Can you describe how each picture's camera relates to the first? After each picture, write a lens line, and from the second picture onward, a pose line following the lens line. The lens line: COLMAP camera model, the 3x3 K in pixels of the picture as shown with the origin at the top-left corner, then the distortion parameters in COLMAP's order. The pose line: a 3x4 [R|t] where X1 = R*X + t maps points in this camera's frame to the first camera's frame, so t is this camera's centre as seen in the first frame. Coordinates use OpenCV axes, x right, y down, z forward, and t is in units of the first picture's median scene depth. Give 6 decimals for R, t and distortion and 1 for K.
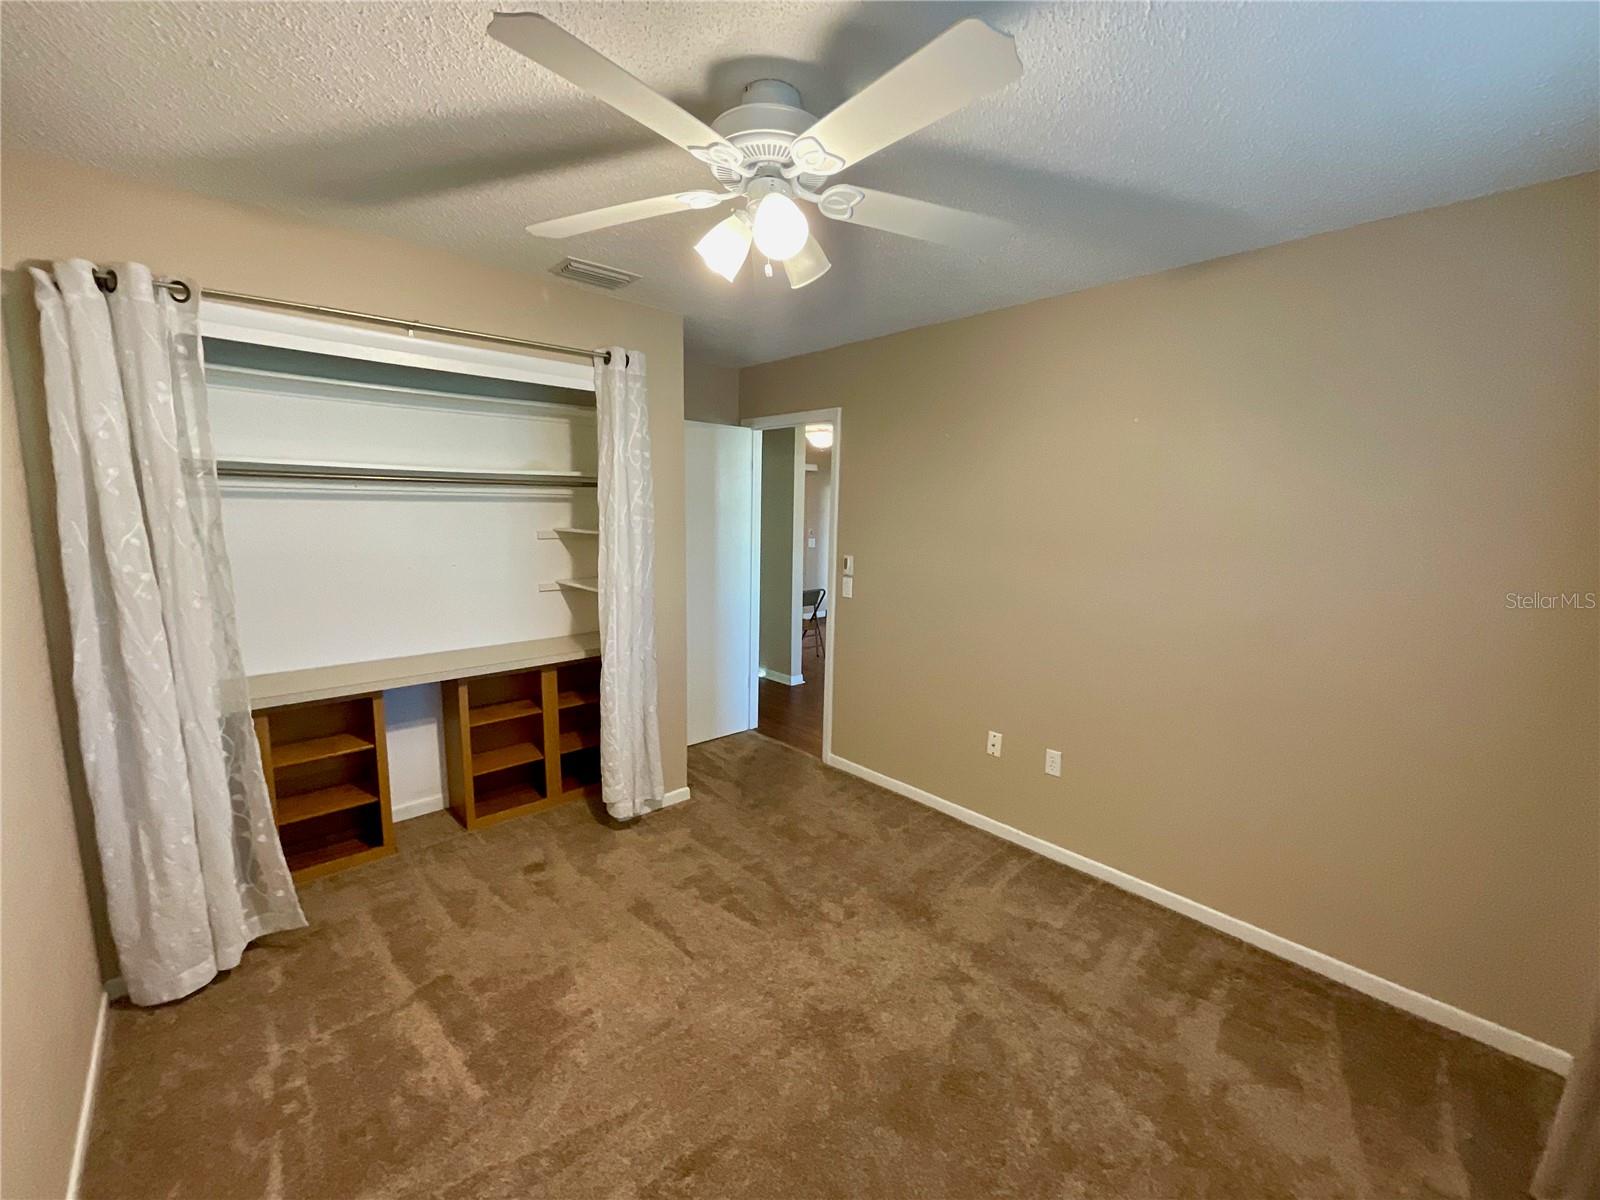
lens RADIAL K [[645.2, 0, 796.4], [0, 645.2, 598.7], [0, 0, 1]] dist [0.001277, 0.000330]
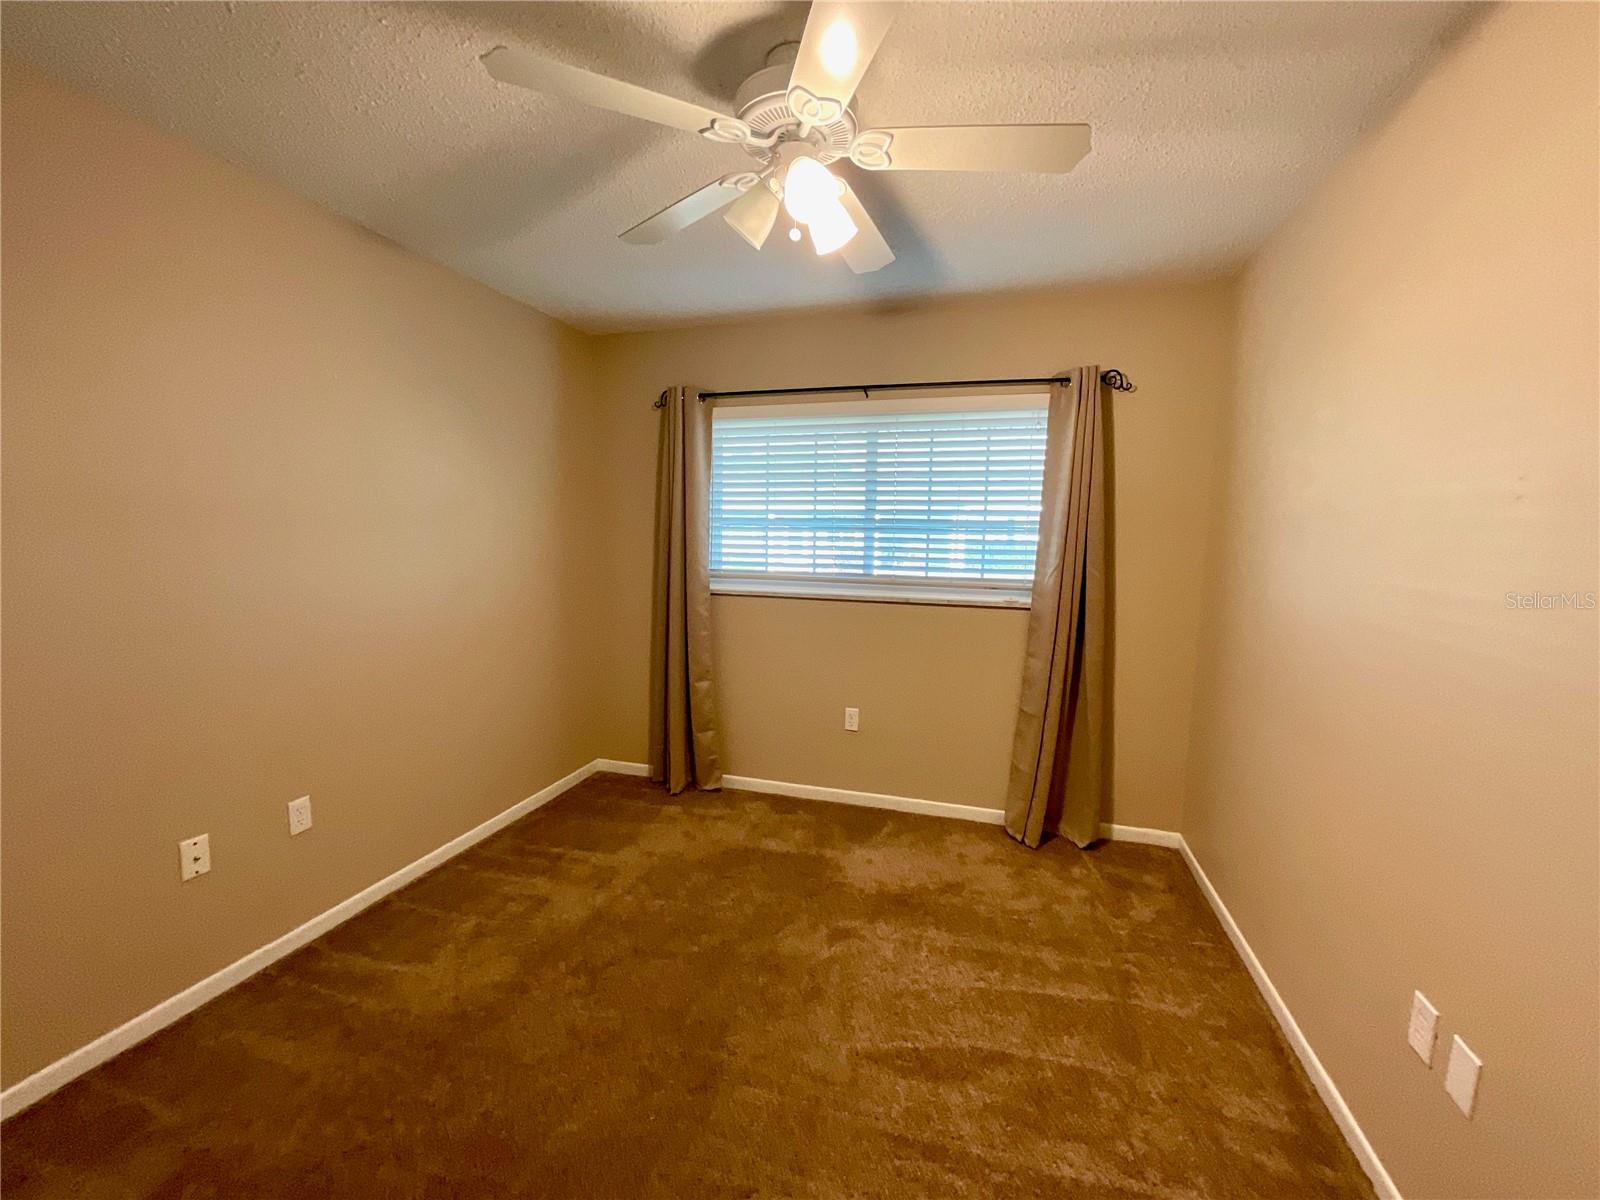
lens RADIAL K [[645.2, 0, 796.7], [0, 645.2, 600.5], [0, 0, 1]] dist [0.001277, 0.000330]
pose [[-0.486795, -0.124065, 0.864661, -0.548292], [0.110148, 0.973243, 0.201656, -0.080141], [-0.866544, 0.193405, -0.460104, 0.897790]]
